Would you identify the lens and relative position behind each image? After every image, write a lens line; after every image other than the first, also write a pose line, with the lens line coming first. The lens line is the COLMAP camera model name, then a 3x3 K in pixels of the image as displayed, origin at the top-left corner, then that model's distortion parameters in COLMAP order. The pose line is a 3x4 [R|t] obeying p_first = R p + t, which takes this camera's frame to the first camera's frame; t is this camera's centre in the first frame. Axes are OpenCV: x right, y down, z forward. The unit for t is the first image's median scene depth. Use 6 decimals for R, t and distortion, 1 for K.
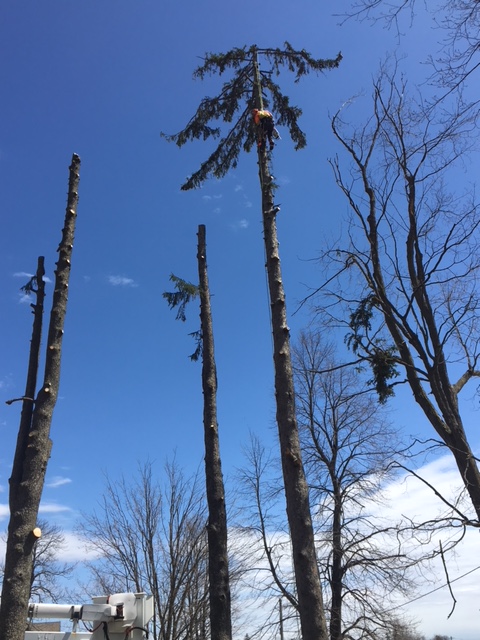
lens RADIAL K [[614.8, 0, 239.8], [0, 614.8, 324.0], [0, 0, 1]] dist [0.044544, 0.000000]
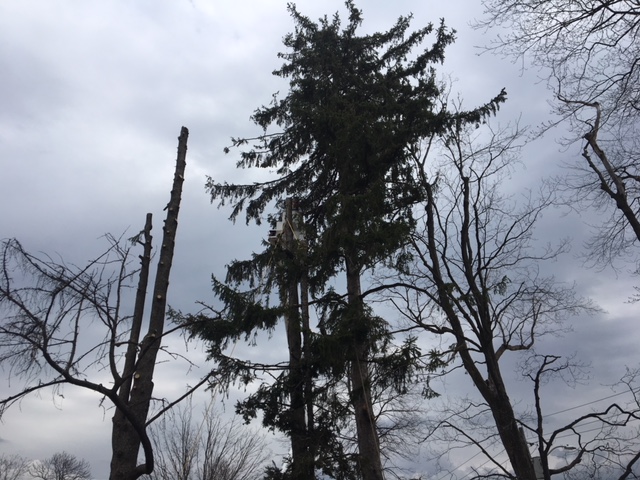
lens RADIAL K [[537.5, 0, 316.0], [0, 537.5, 240.3], [0, 0, 1]] dist [0.083196, -0.114714]
pose [[0.990287, 0.092393, 0.103902, -0.105863], [-0.083091, 0.992419, -0.090554, 0.001940], [-0.111481, 0.081041, 0.990457, 0.004818]]
